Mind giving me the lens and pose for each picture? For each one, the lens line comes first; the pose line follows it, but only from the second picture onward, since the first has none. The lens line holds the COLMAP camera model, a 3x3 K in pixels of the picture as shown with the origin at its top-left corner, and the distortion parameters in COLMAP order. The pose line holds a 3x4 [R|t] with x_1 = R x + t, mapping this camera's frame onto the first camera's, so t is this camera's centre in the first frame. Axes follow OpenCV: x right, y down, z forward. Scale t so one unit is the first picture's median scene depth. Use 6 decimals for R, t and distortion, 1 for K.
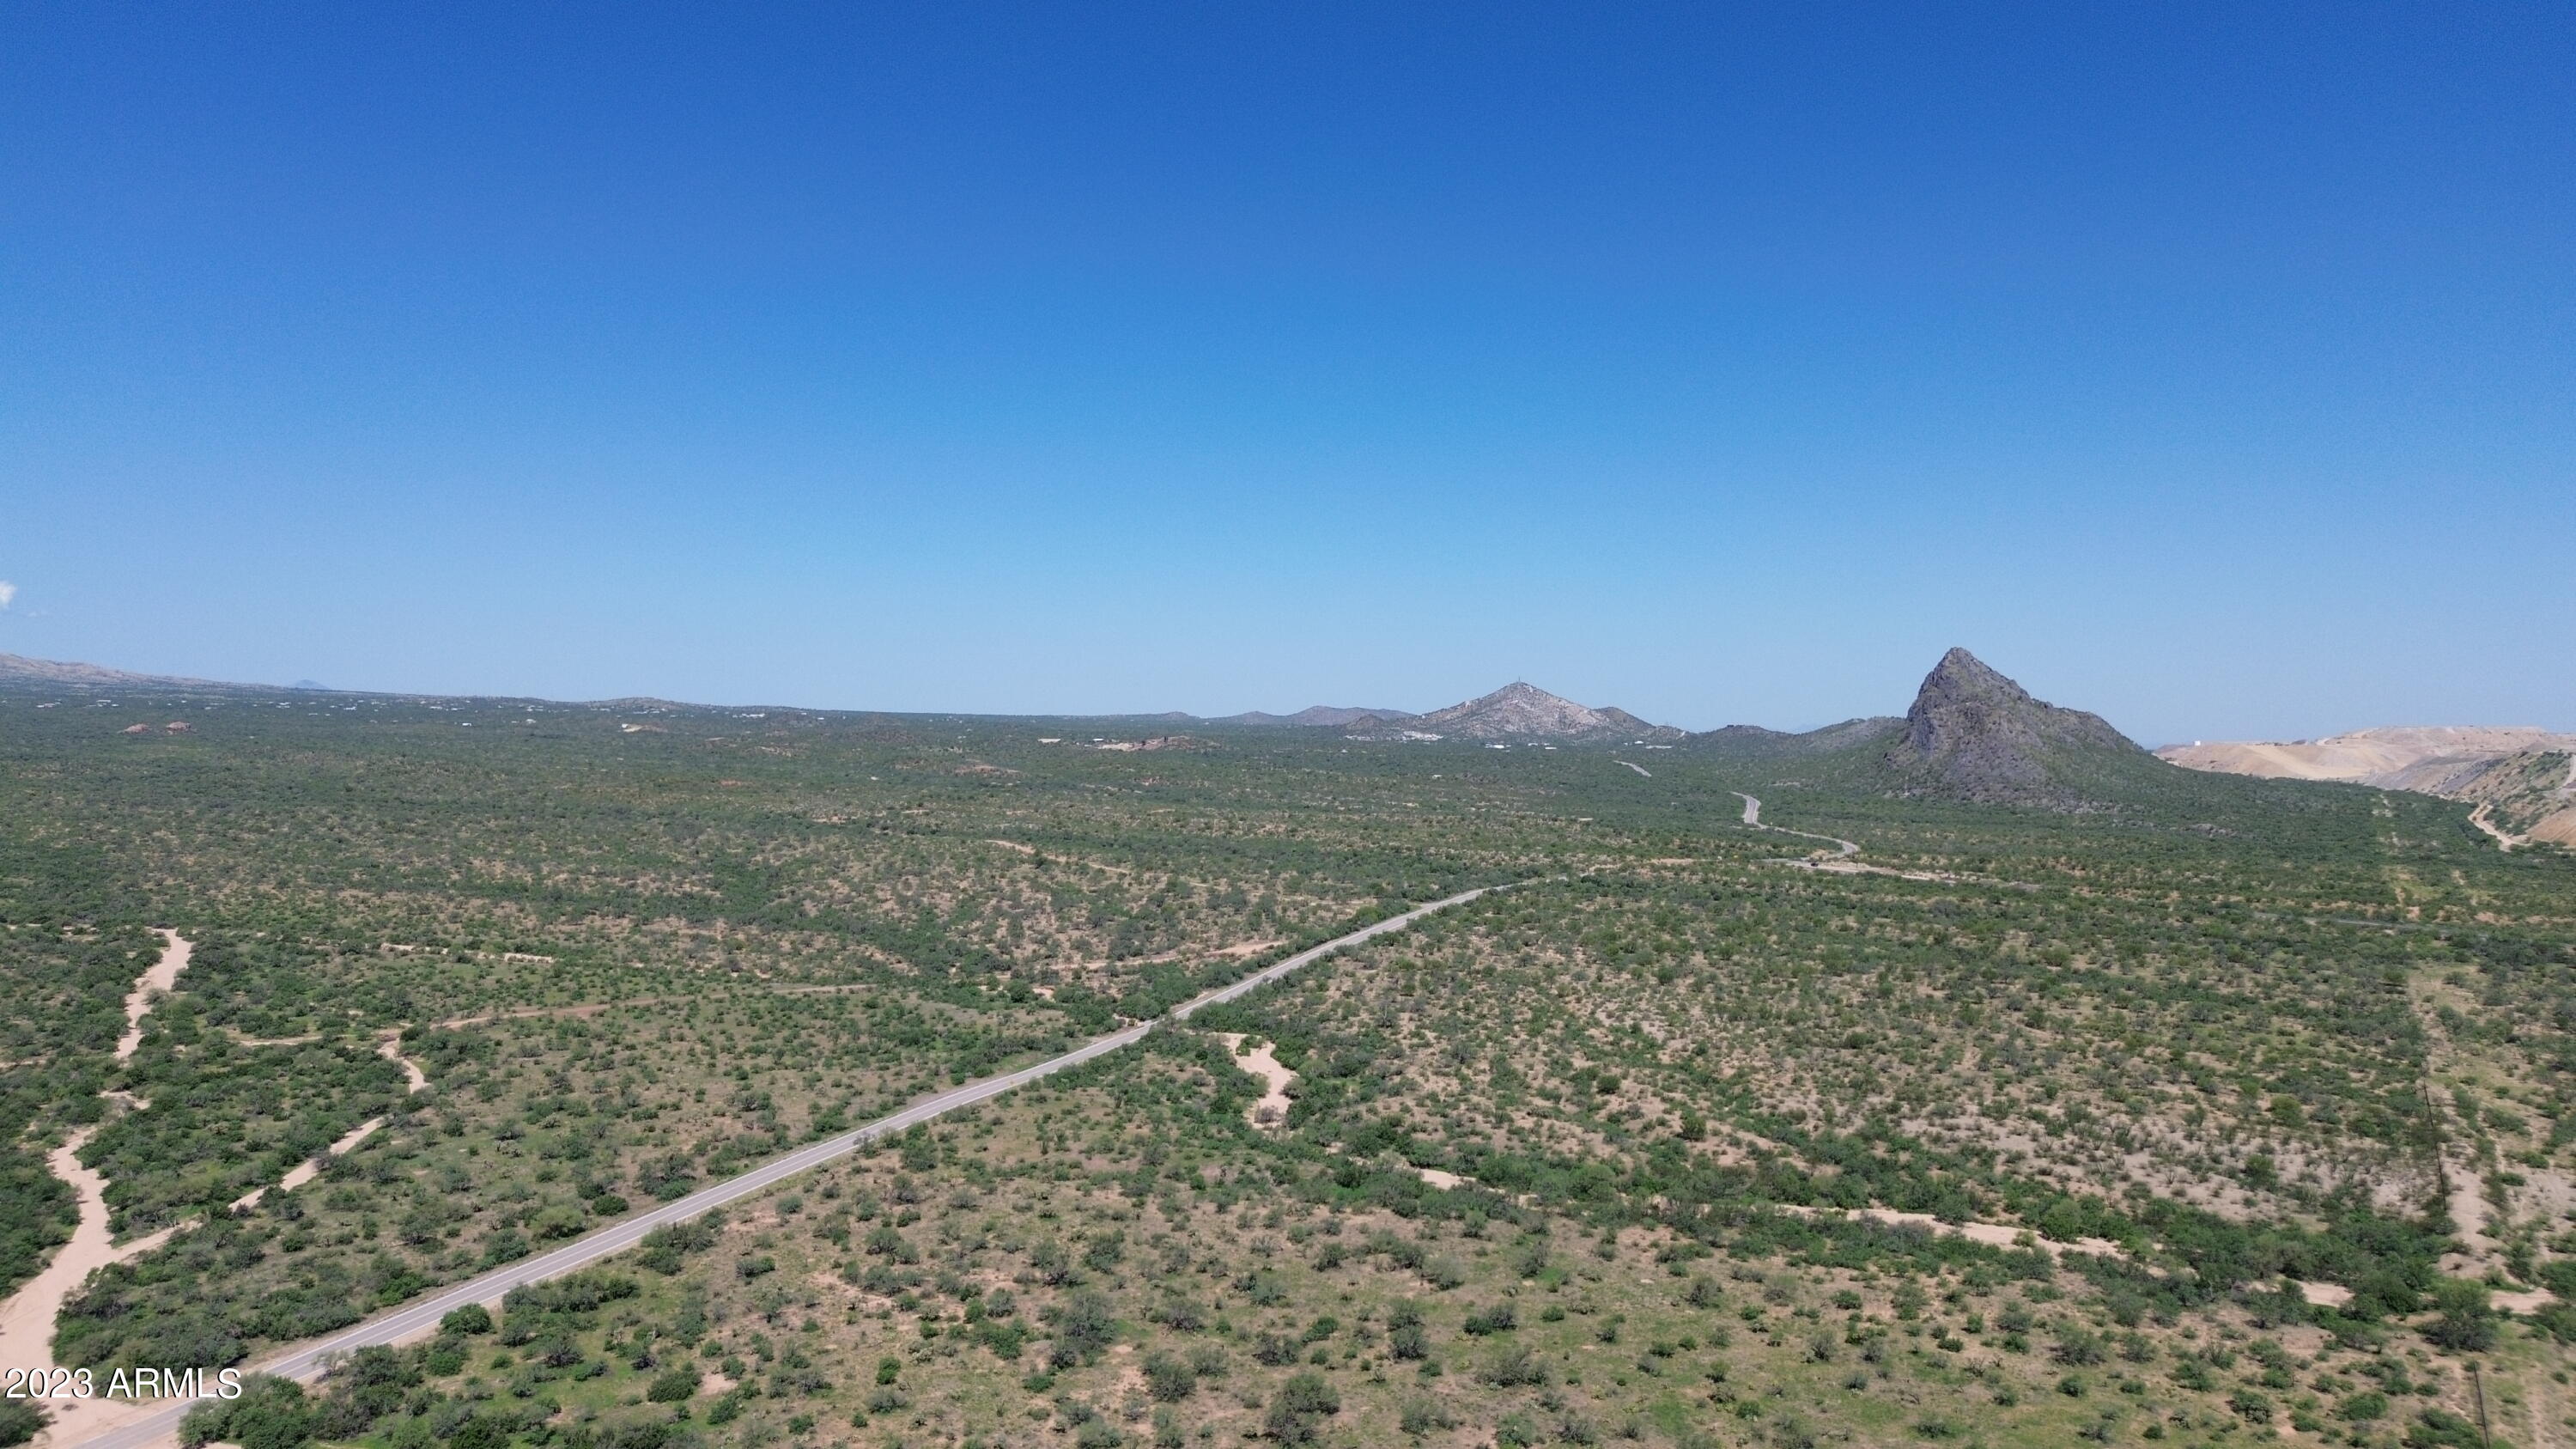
lens RADIAL K [[1817.6, 0, 1291.8], [0, 1817.6, 713.9], [0, 0, 1]] dist [0.086527, -0.099927]
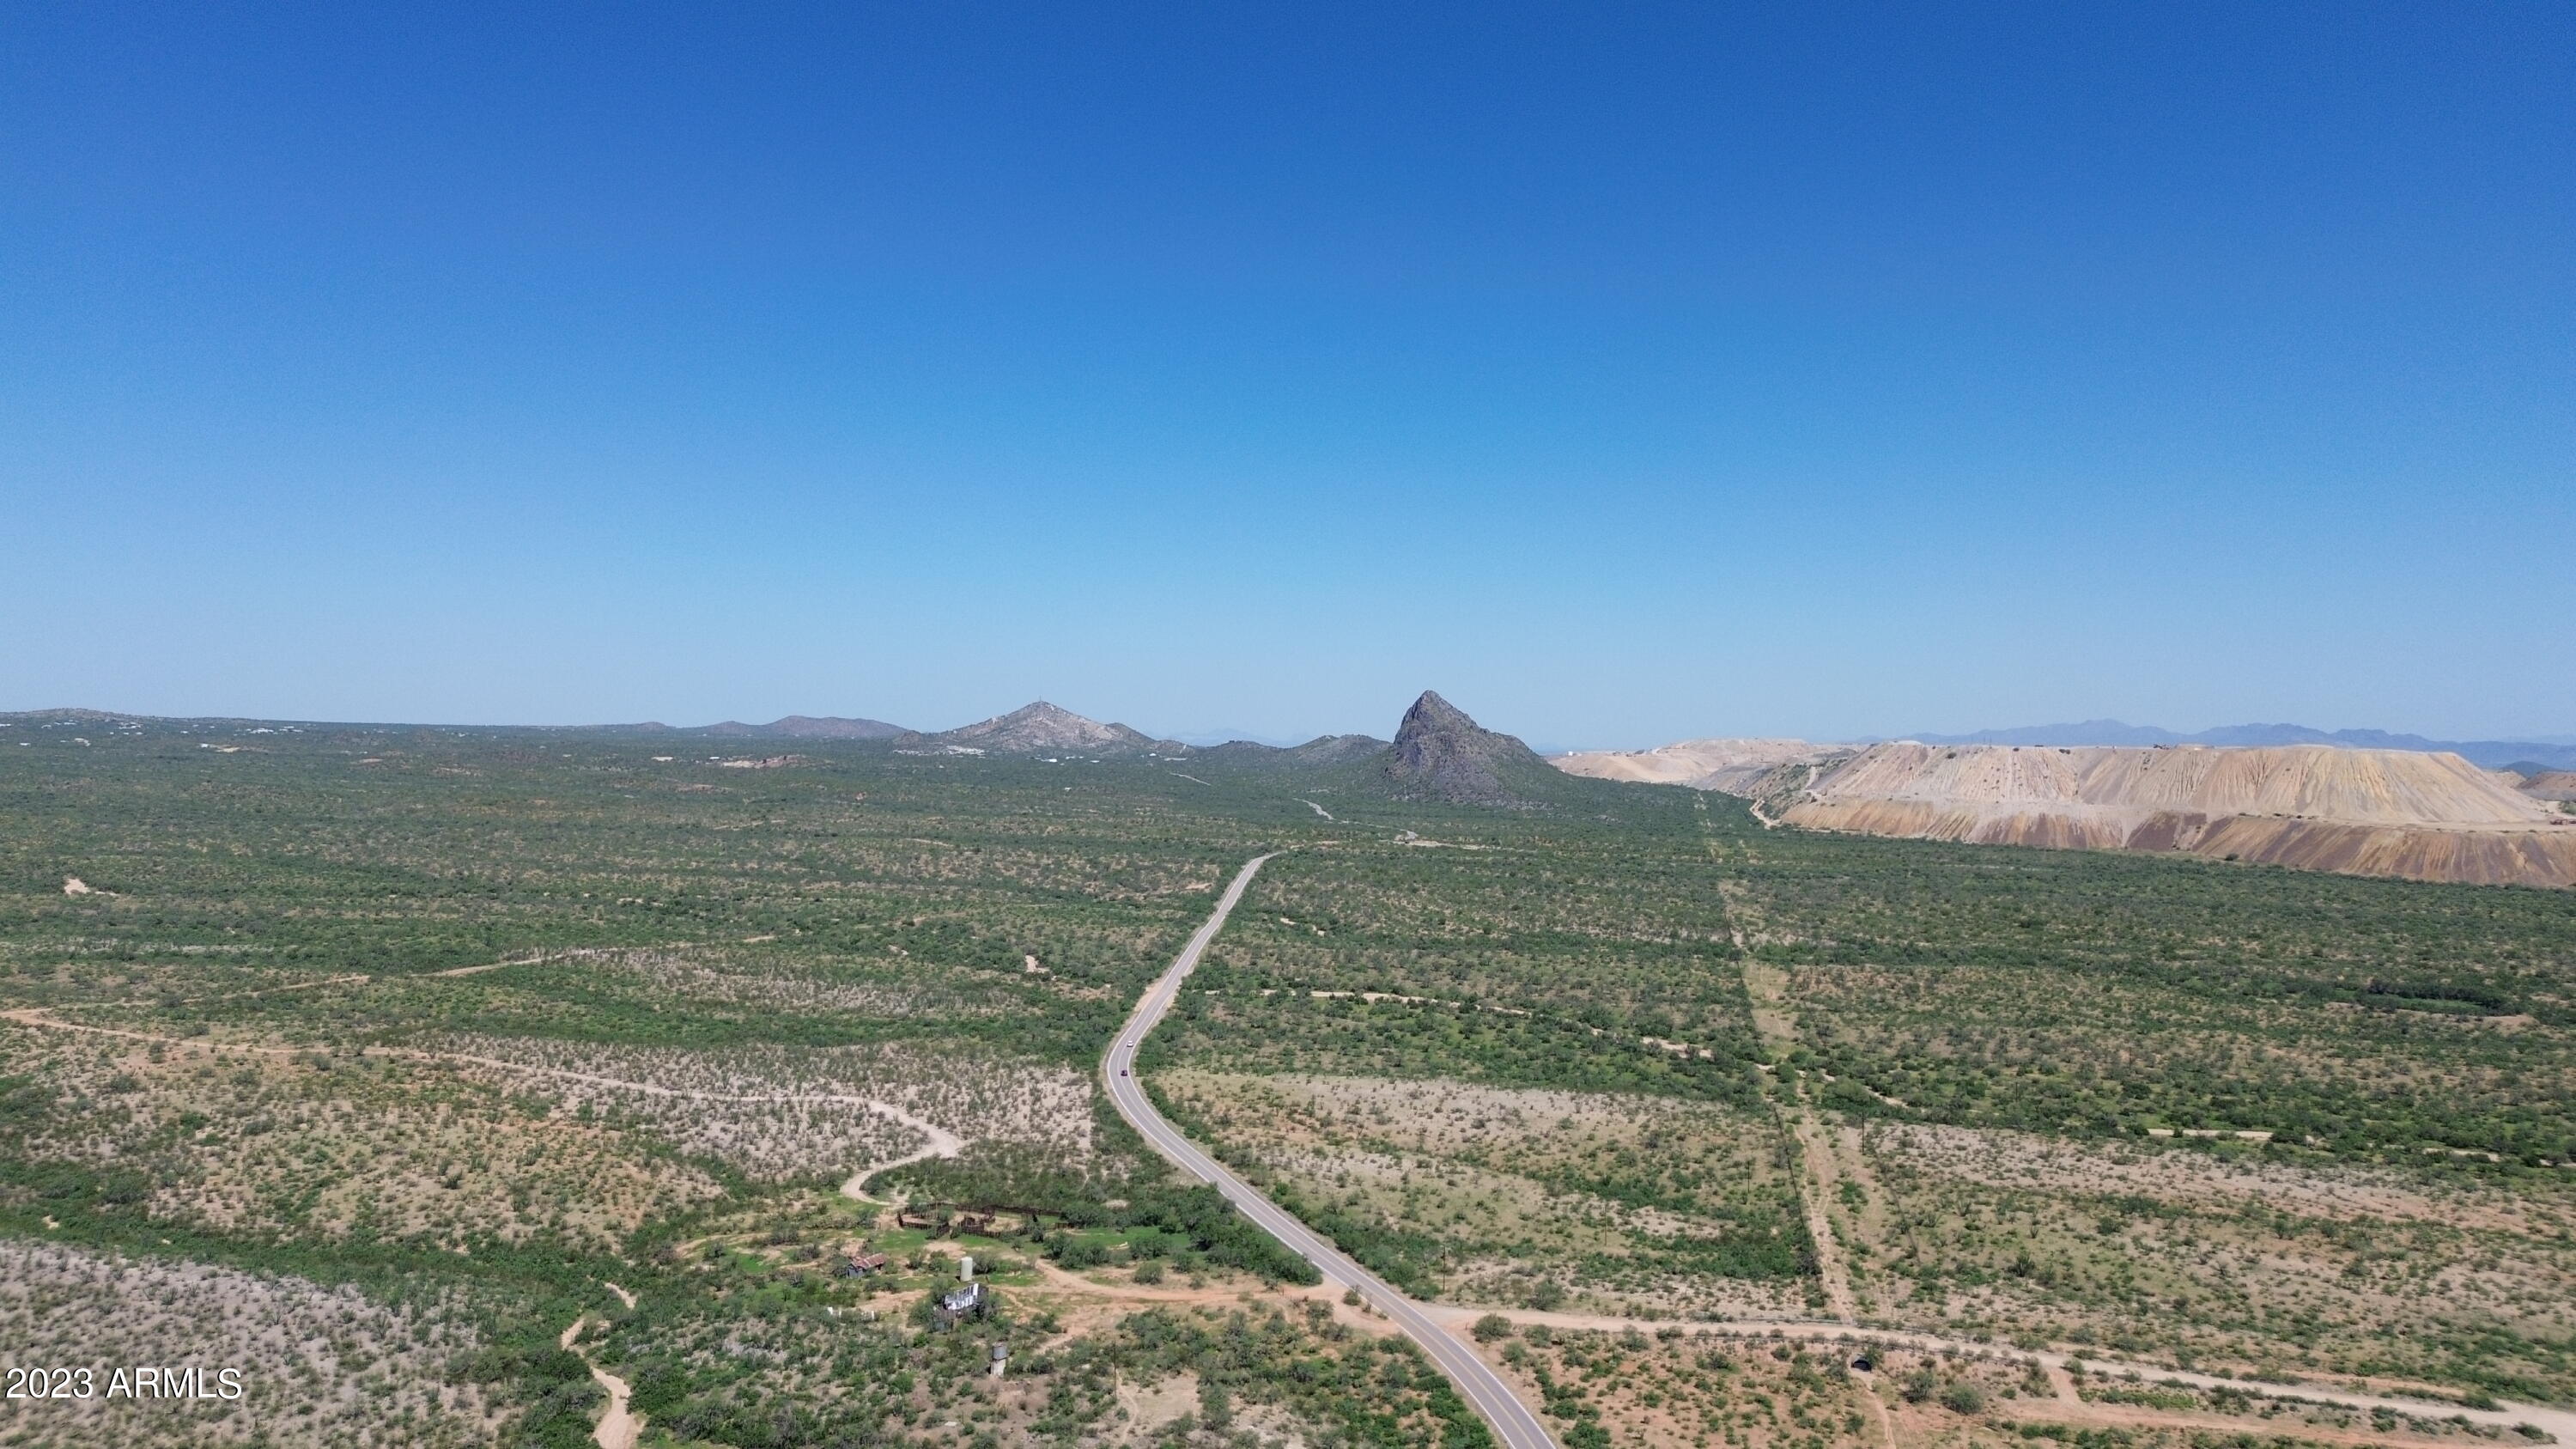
lens RADIAL K [[1814.6, 0, 1293.1], [0, 1814.6, 719.8], [0, 0, 1]] dist [0.097142, -0.118157]
pose [[0.950190, 0.001984, 0.311664, -0.148461], [-0.002407, 0.999997, 0.000975, -0.014046], [-0.311661, -0.001677, 0.950192, -0.242224]]
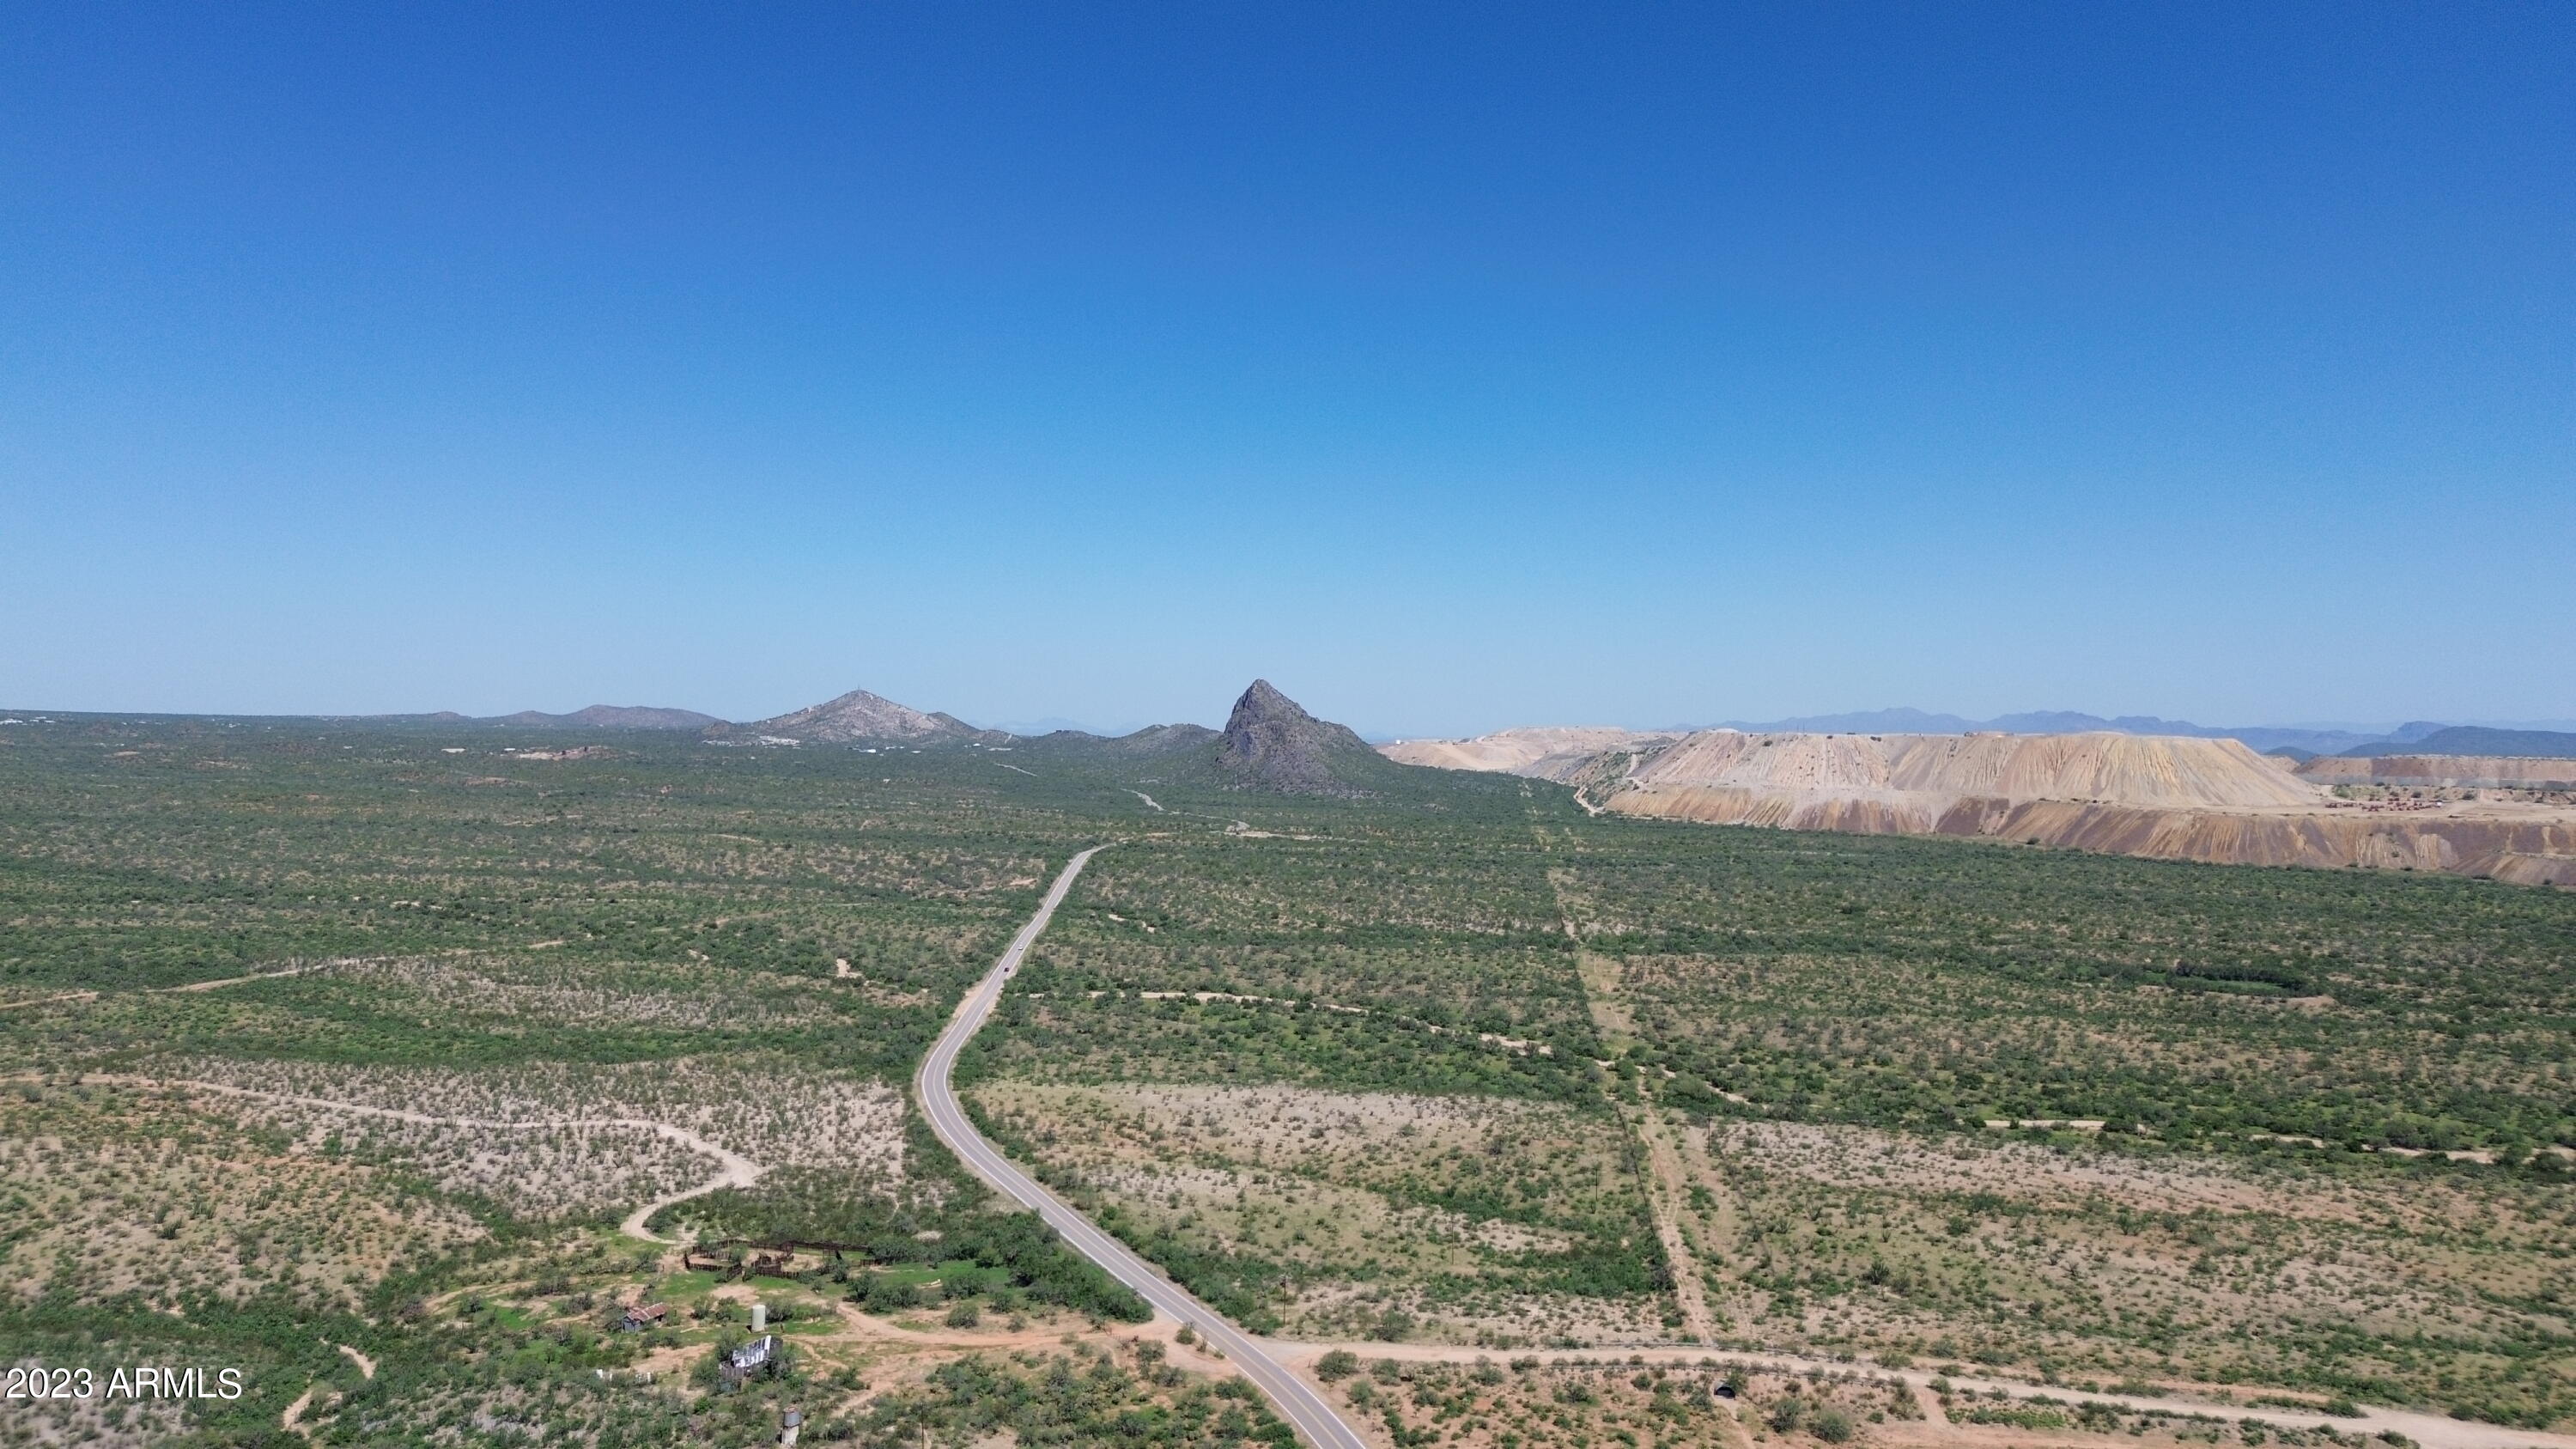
lens RADIAL K [[1814.6, 0, 1293.1], [0, 1814.6, 719.8], [0, 0, 1]] dist [0.097142, -0.118157]
pose [[0.916533, -0.001560, 0.399955, -0.144843], [-0.001305, 0.999975, 0.006890, -0.014176], [-0.399956, -0.006837, 0.916509, -0.230842]]
